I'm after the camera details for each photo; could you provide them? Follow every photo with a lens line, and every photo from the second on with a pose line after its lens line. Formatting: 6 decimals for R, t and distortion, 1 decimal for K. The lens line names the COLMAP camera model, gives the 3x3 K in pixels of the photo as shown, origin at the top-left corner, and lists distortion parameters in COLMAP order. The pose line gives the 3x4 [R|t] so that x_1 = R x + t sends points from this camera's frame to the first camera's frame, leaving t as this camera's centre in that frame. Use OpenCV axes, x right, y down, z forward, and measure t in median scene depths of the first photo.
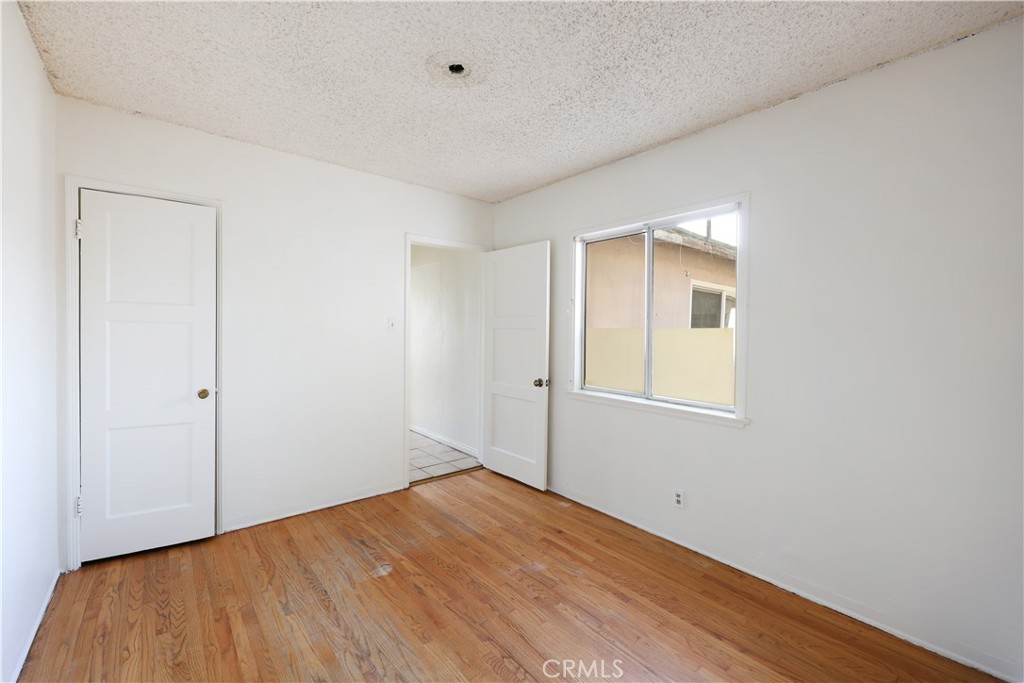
lens RADIAL K [[423.7, 0, 512.3], [0, 423.7, 337.4], [0, 0, 1]] dist [-0.001135, 0.000606]
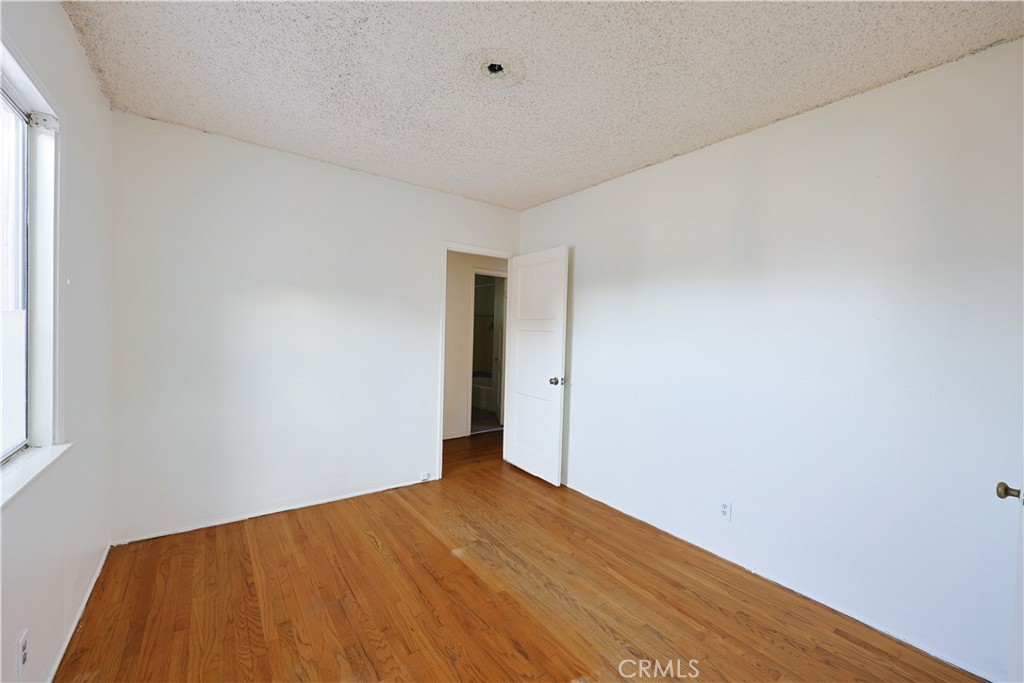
lens RADIAL K [[423.7, 0, 511.9], [0, 423.7, 339.6], [0, 0, 1]] dist [-0.001135, 0.000606]
pose [[-0.996218, -0.046261, 0.073545, -0.256659], [-0.043235, 0.998173, 0.042214, -0.034300], [-0.075363, 0.038875, -0.996398, 1.941954]]
